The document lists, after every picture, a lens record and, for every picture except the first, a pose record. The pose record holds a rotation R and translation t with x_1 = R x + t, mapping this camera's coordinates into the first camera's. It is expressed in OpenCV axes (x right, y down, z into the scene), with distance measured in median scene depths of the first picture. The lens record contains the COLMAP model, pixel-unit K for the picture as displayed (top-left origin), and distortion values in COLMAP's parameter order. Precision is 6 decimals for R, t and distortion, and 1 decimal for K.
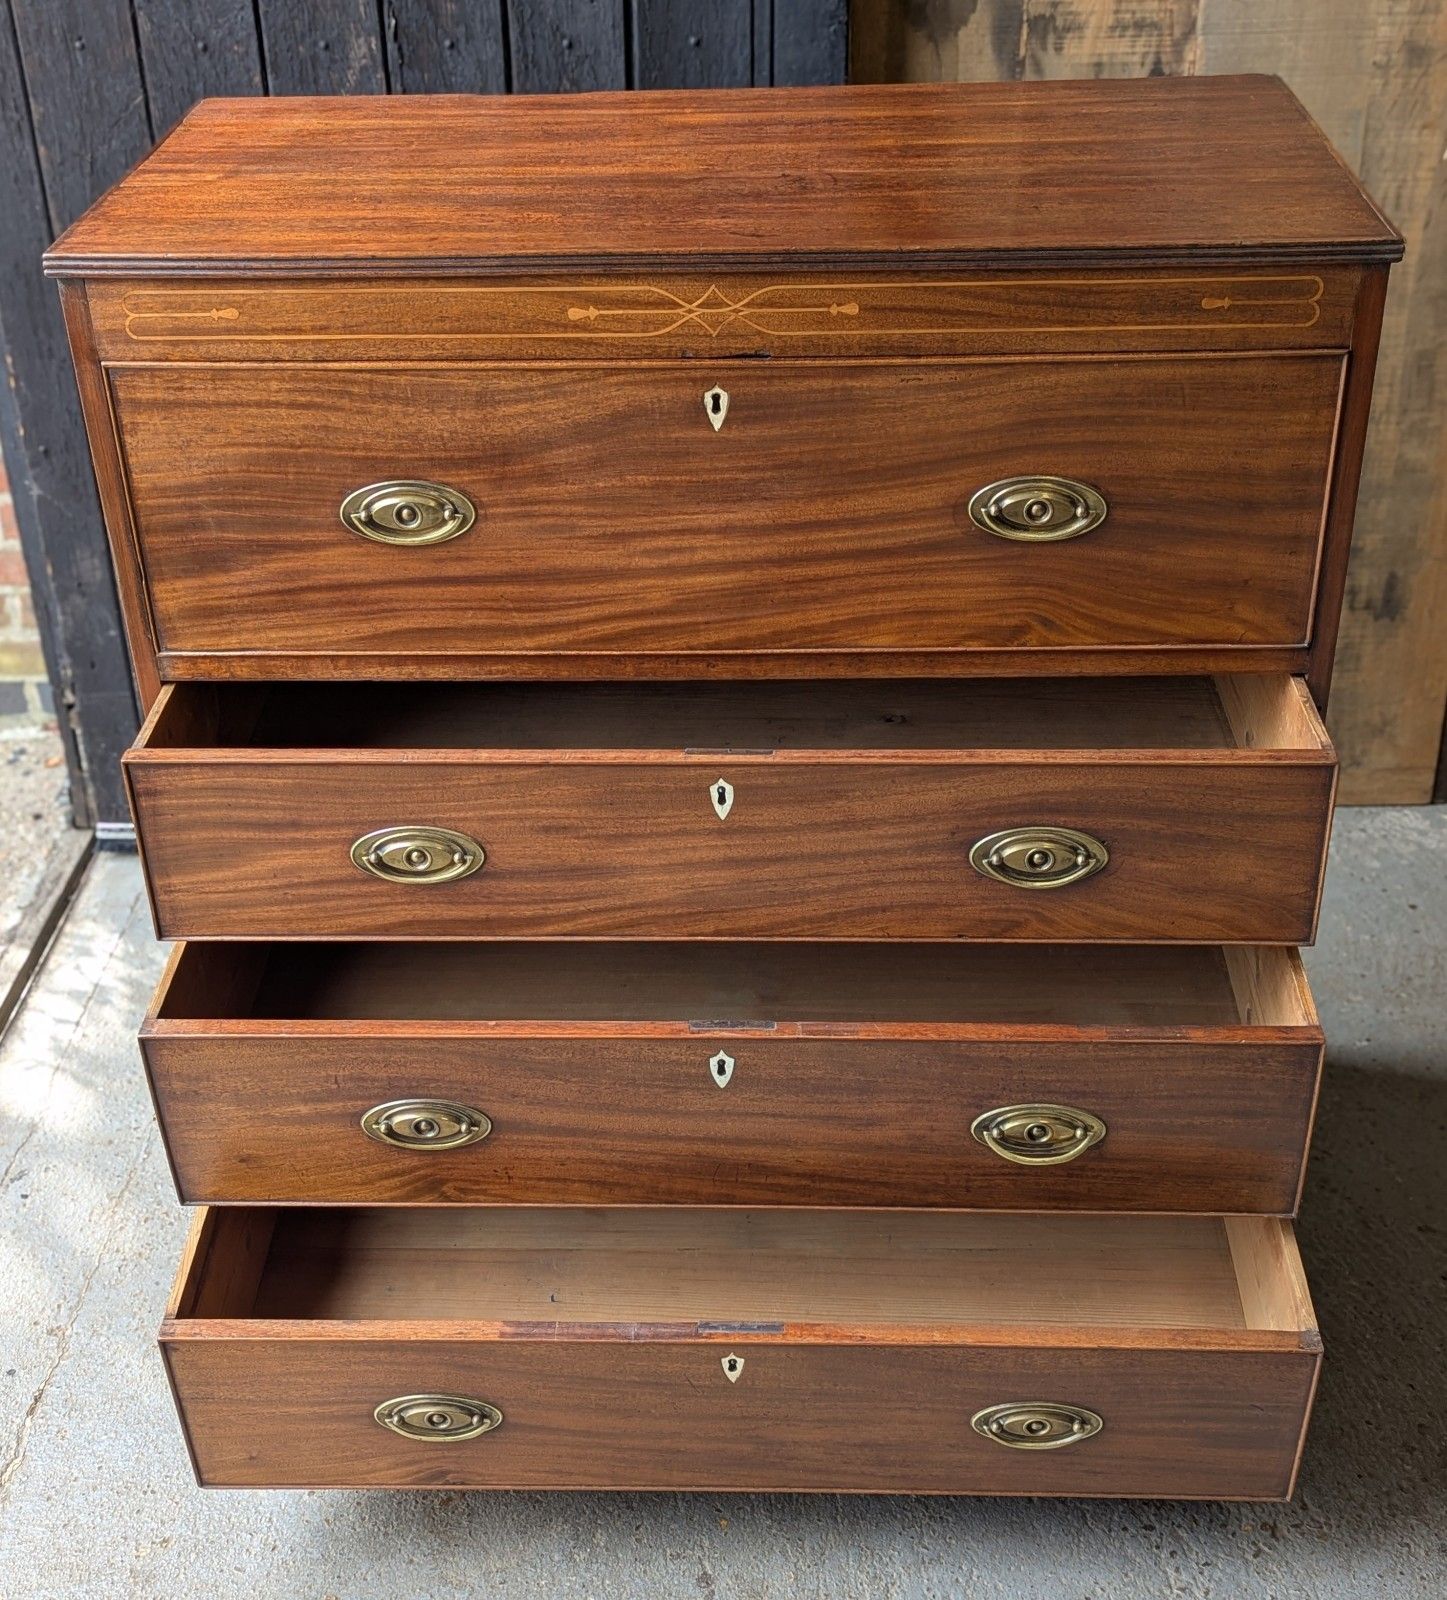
lens RADIAL K [[2104.6, 0, 714.5], [0, 2104.6, 801.2], [0, 0, 1]] dist [0.072682, -0.107699]
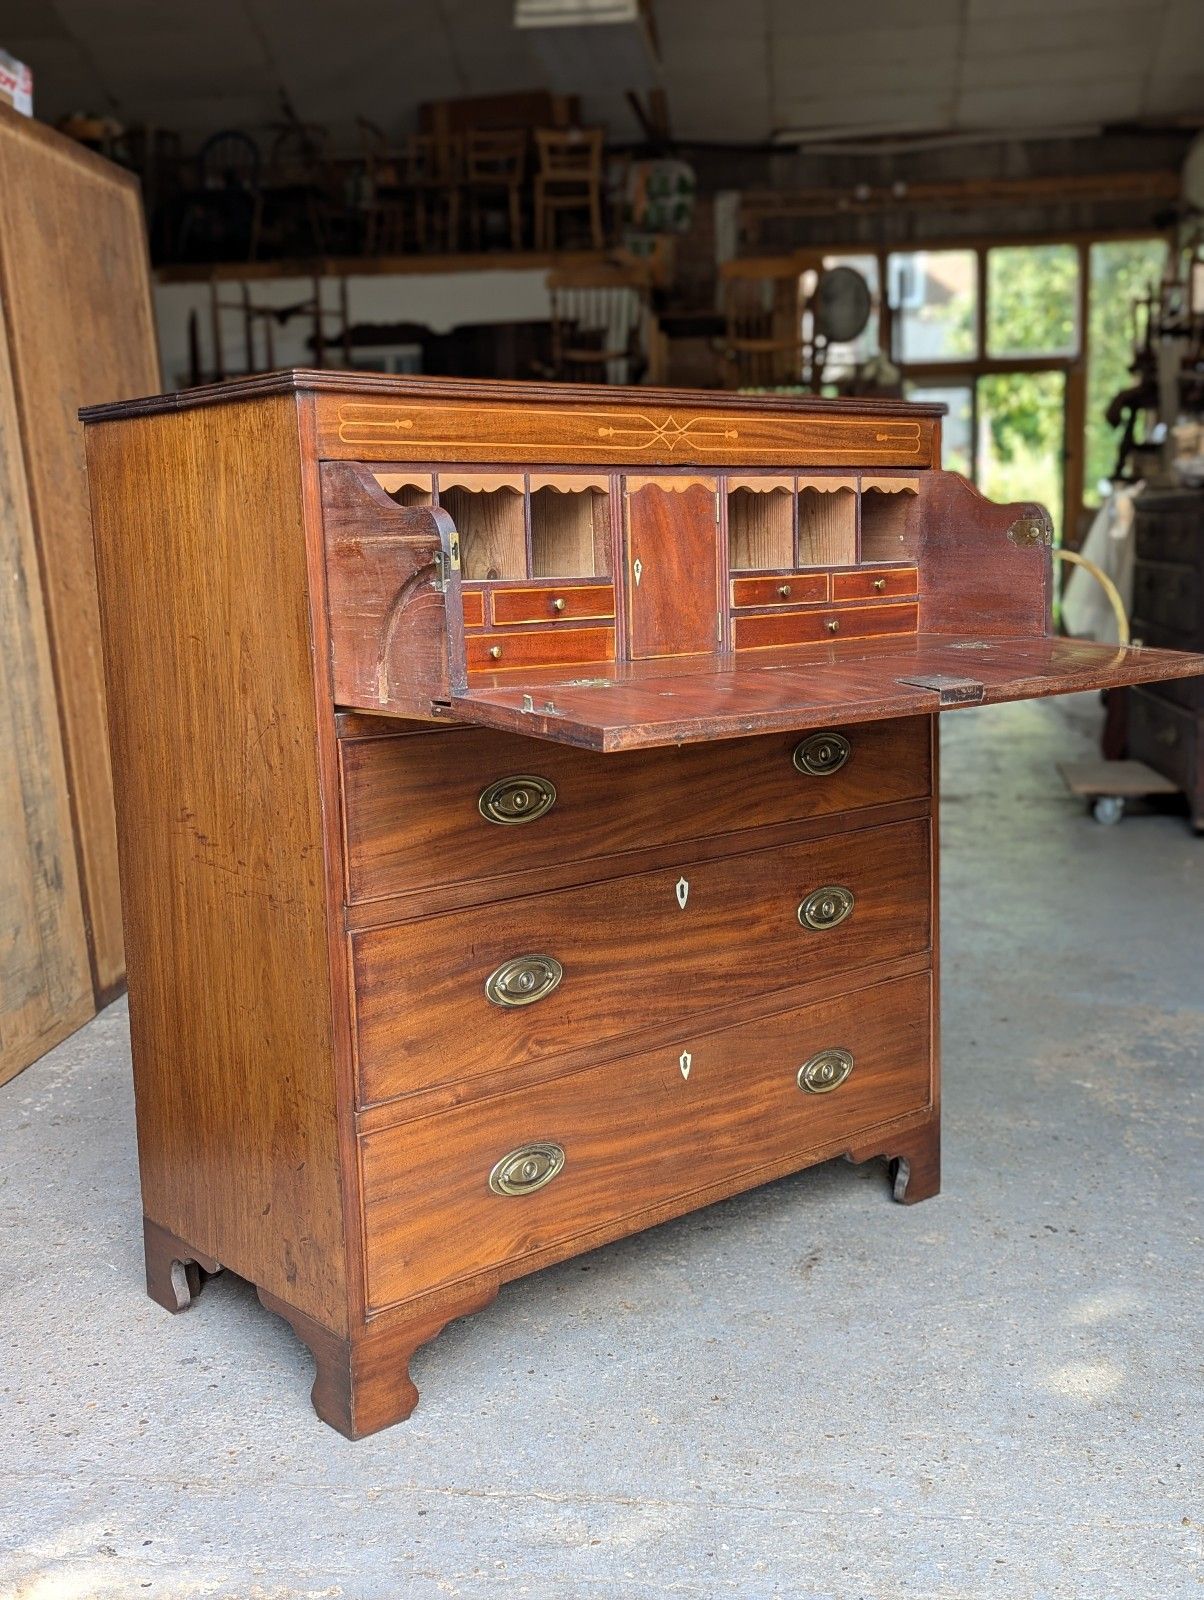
lens RADIAL K [[1677.5, 0, 602.0], [0, 1677.5, 800.0], [0, 0, 1]] dist [0.115423, -0.185551]
pose [[0.737178, -0.098884, 0.668424, -0.831617], [0.358411, 0.895825, -0.262752, 0.294444], [-0.572809, 0.433266, 0.695823, 0.268235]]
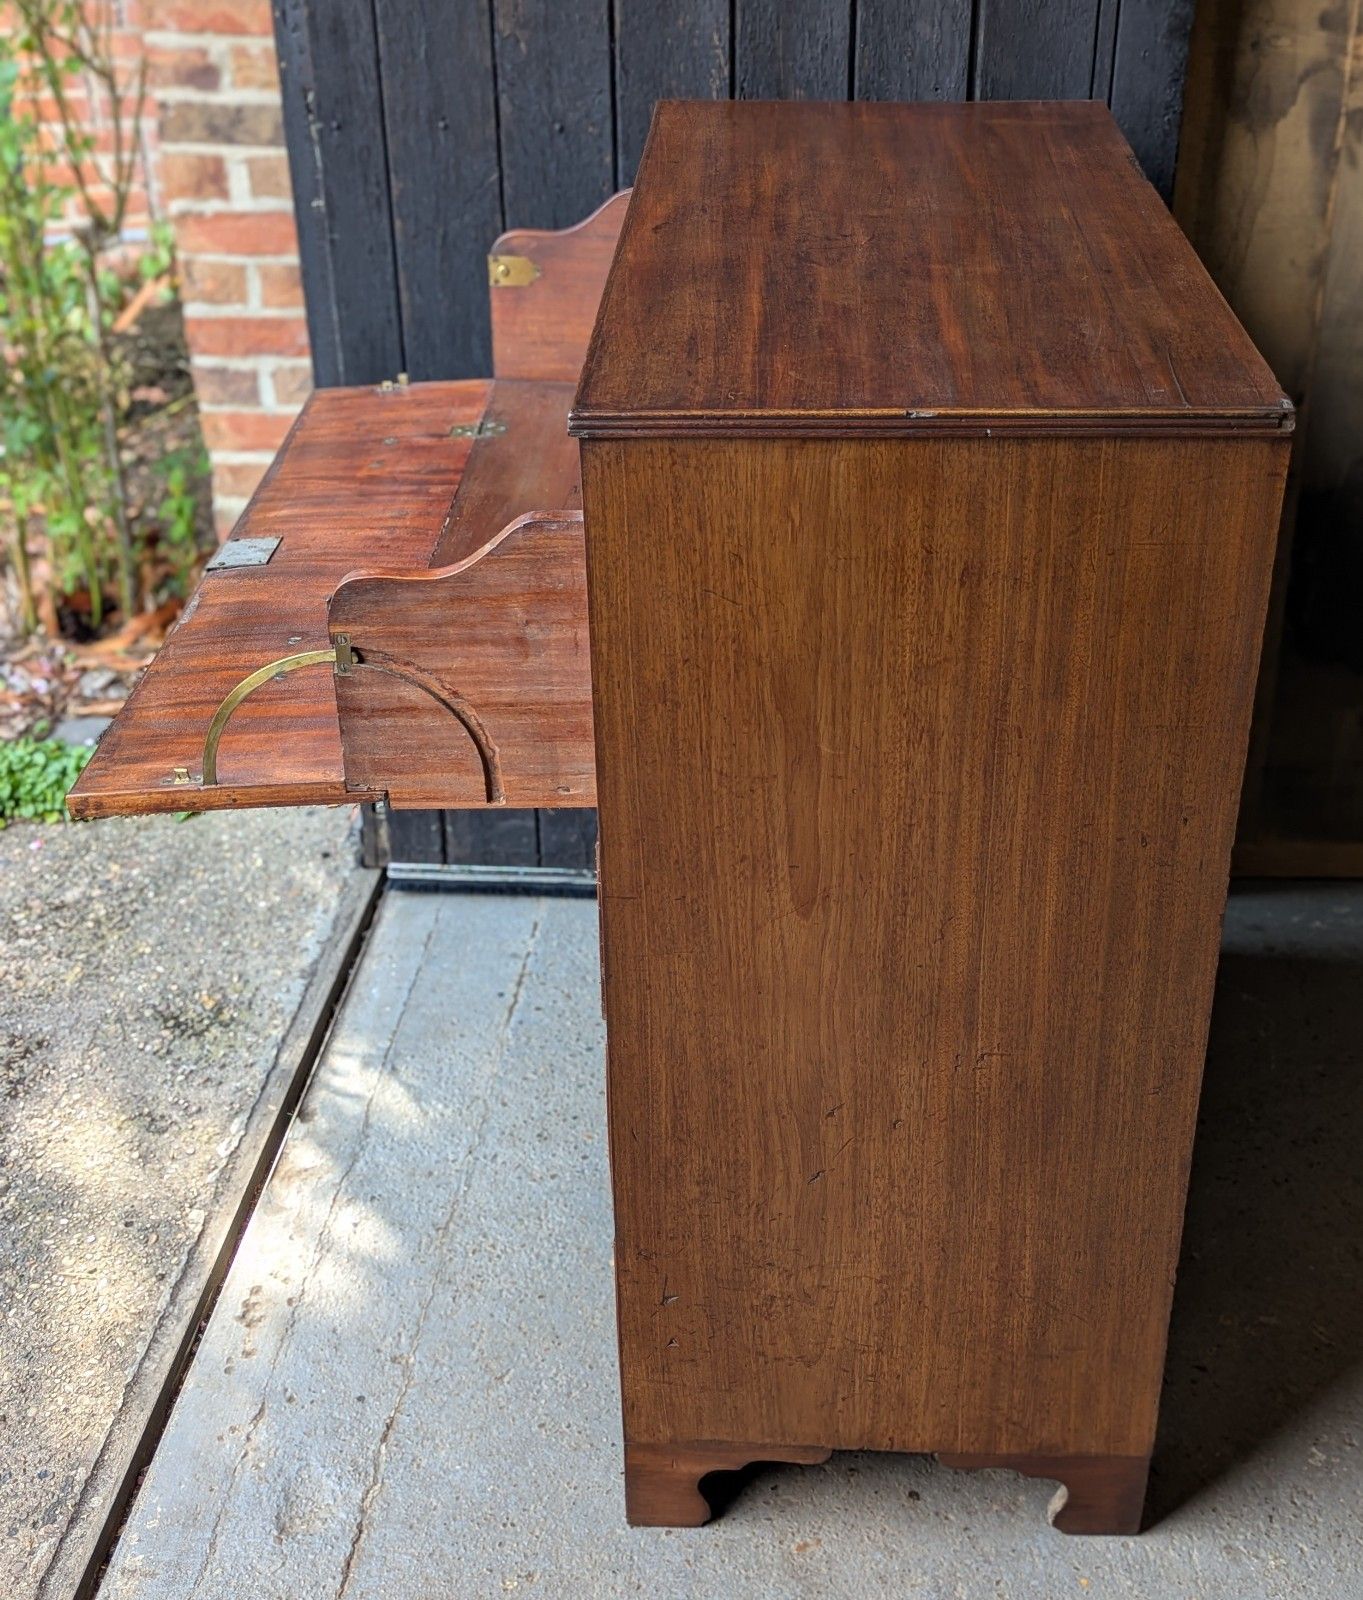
lens RADIAL K [[1995.1, 0, 720.0], [0, 1995.1, 782.0], [0, 0, 1]] dist [0.058273, -0.040510]
pose [[0.999128, 0.027063, -0.031793, -0.169168], [-0.028158, 0.999008, -0.034494, -0.000308], [0.030827, 0.035359, 0.998899, 0.031957]]
